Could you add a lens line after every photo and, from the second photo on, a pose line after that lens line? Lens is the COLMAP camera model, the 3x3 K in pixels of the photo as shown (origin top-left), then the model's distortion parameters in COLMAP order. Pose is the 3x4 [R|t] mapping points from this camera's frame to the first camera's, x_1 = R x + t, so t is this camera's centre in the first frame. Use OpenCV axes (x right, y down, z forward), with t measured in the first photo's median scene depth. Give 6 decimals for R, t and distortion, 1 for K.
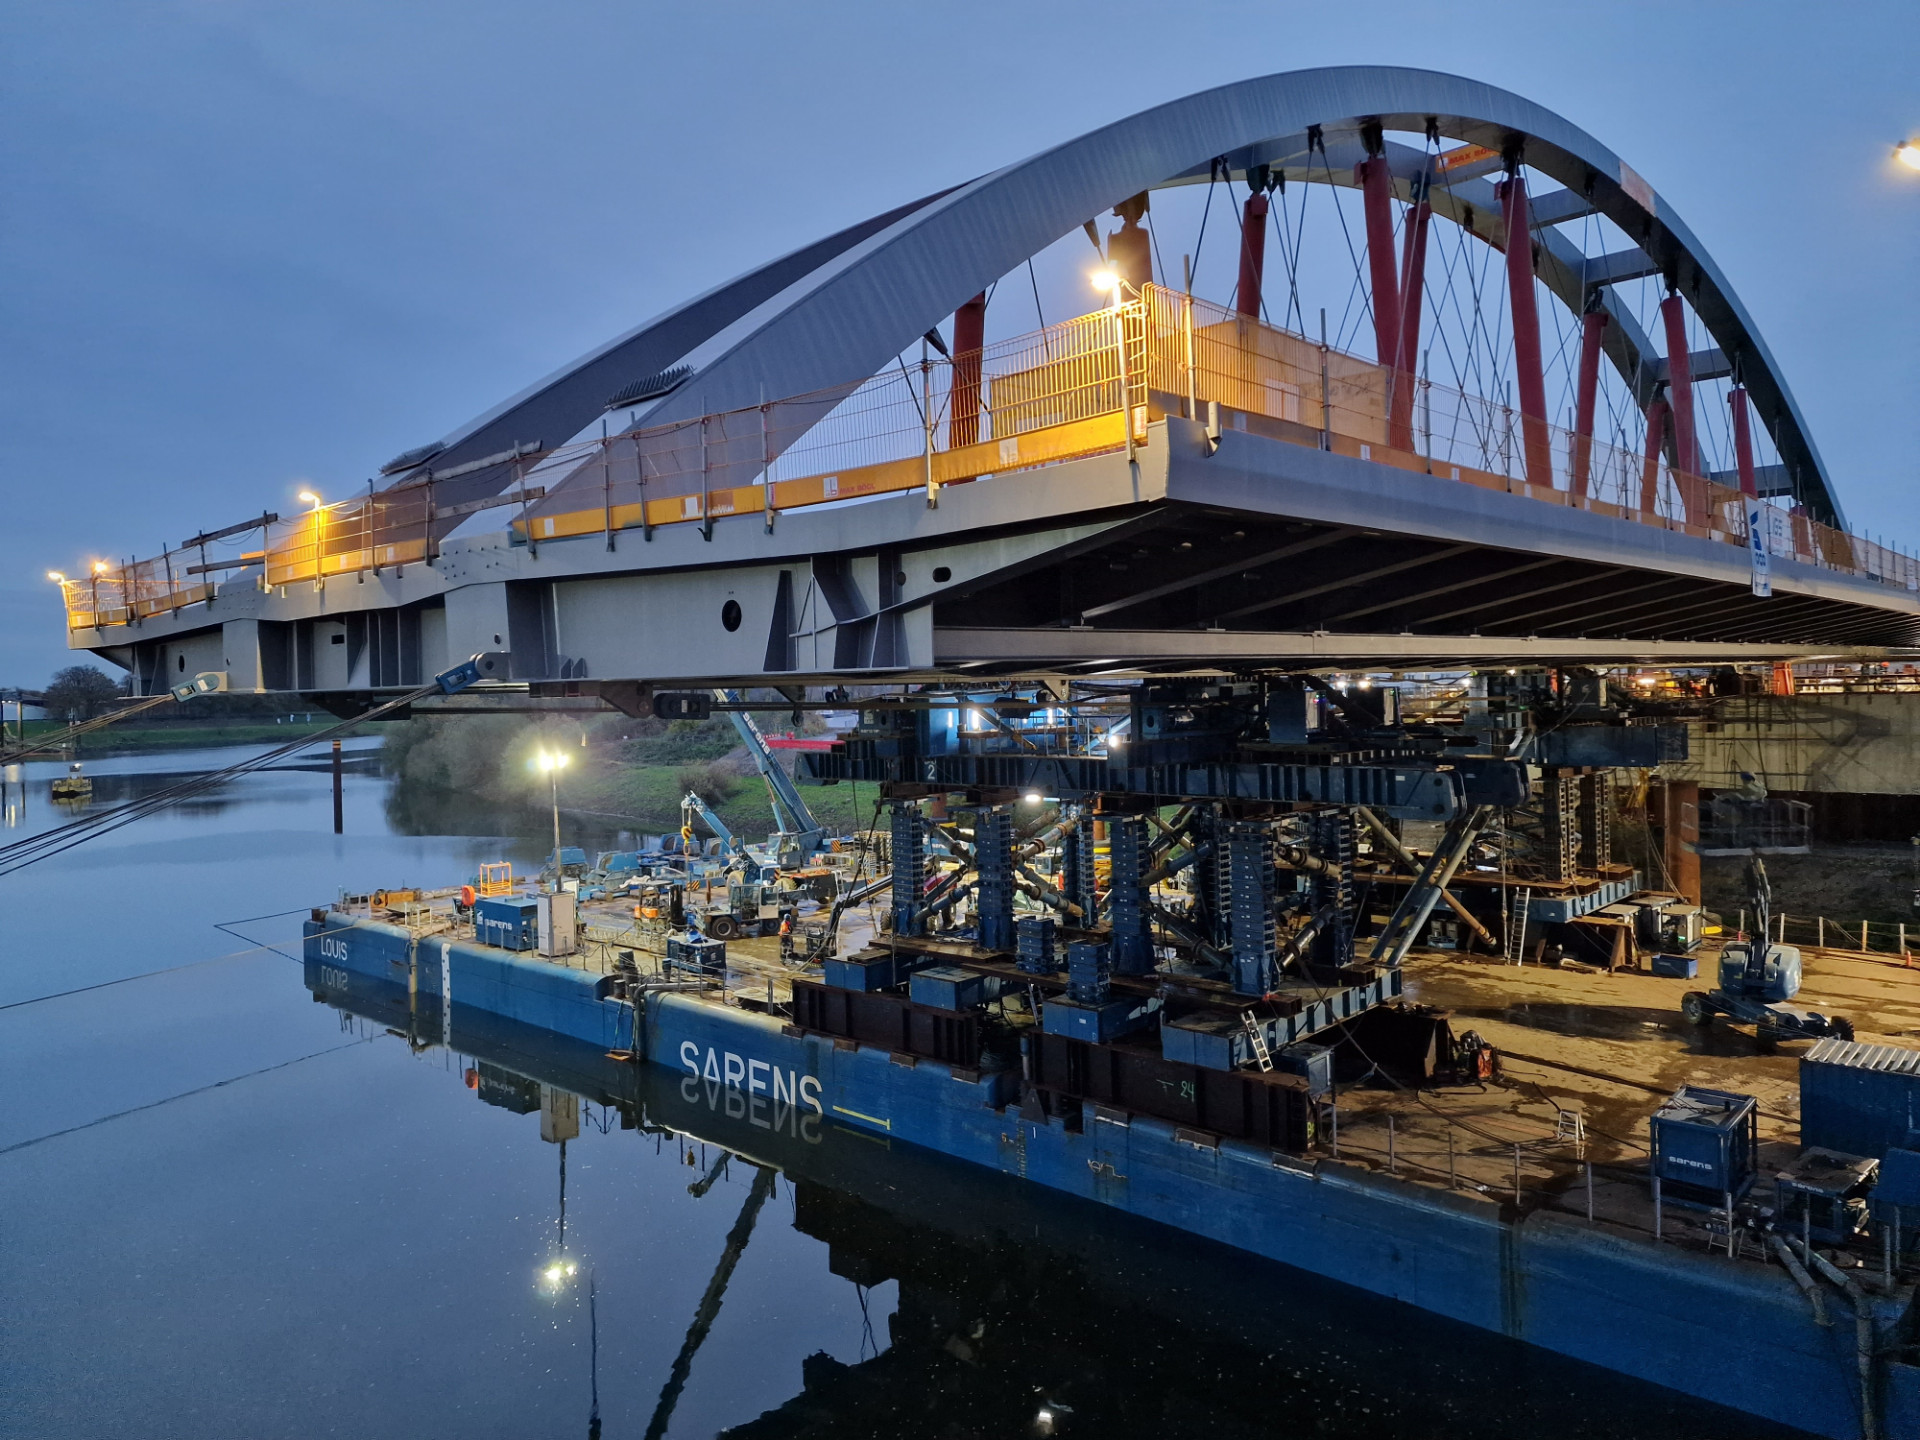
lens RADIAL K [[1292.8, 0, 960.0], [0, 1292.8, 720.0], [0, 0, 1]] dist [0.080035, -0.074440]
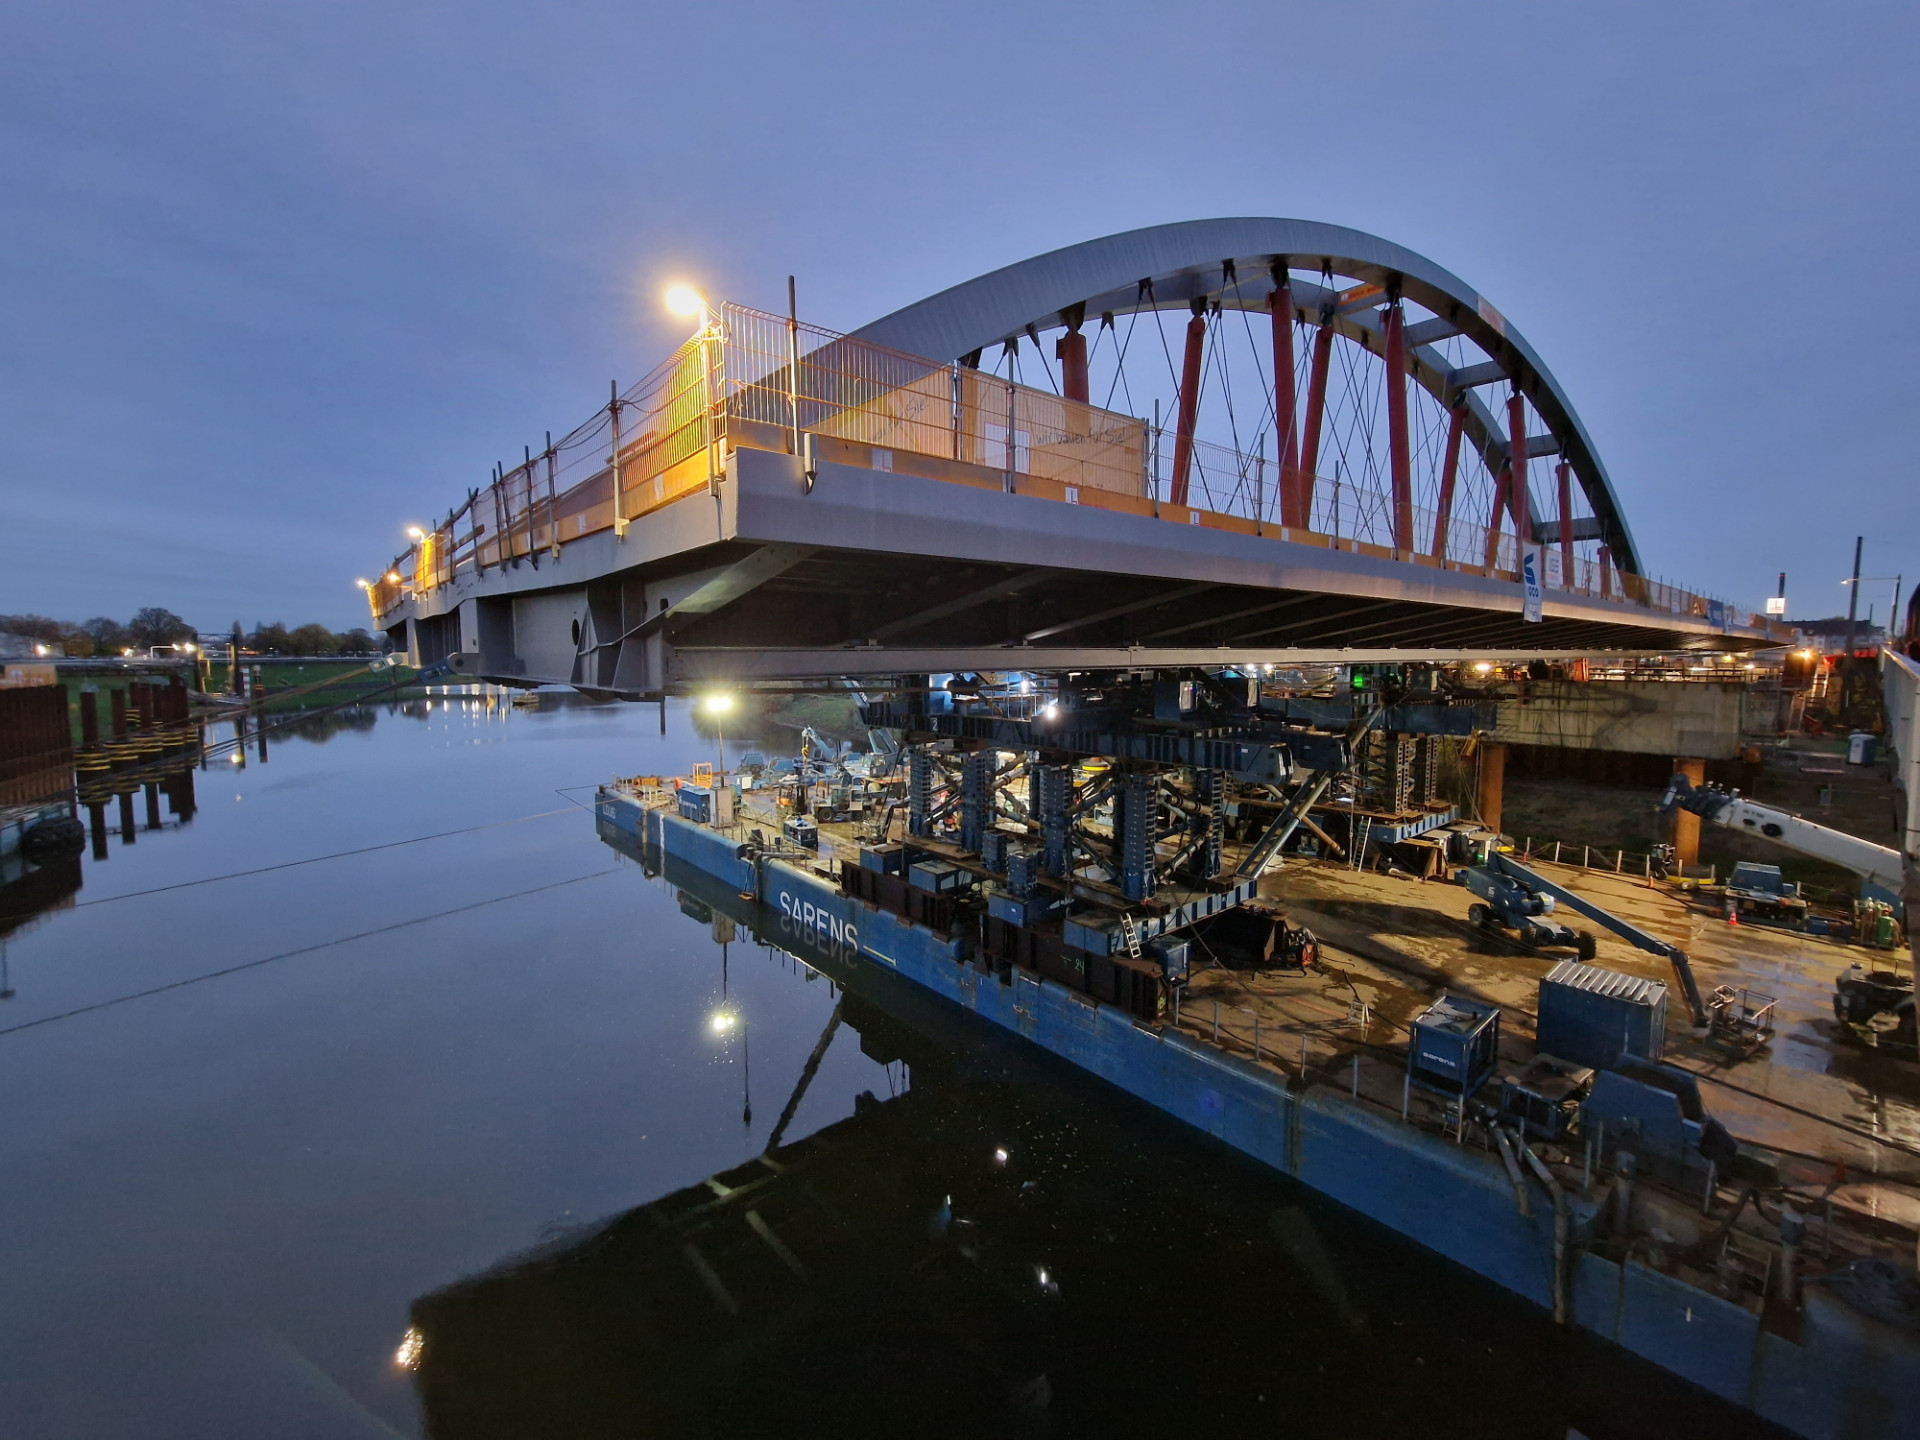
lens RADIAL K [[797.6, 0, 953.1], [0, 797.6, 721.3], [0, 0, 1]] dist [-0.008280, -0.000407]
pose [[0.992265, 0.035279, -0.119016, 0.100621], [-0.027734, 0.997534, 0.064467, -0.021290], [0.120996, -0.060667, 0.990797, 0.117659]]
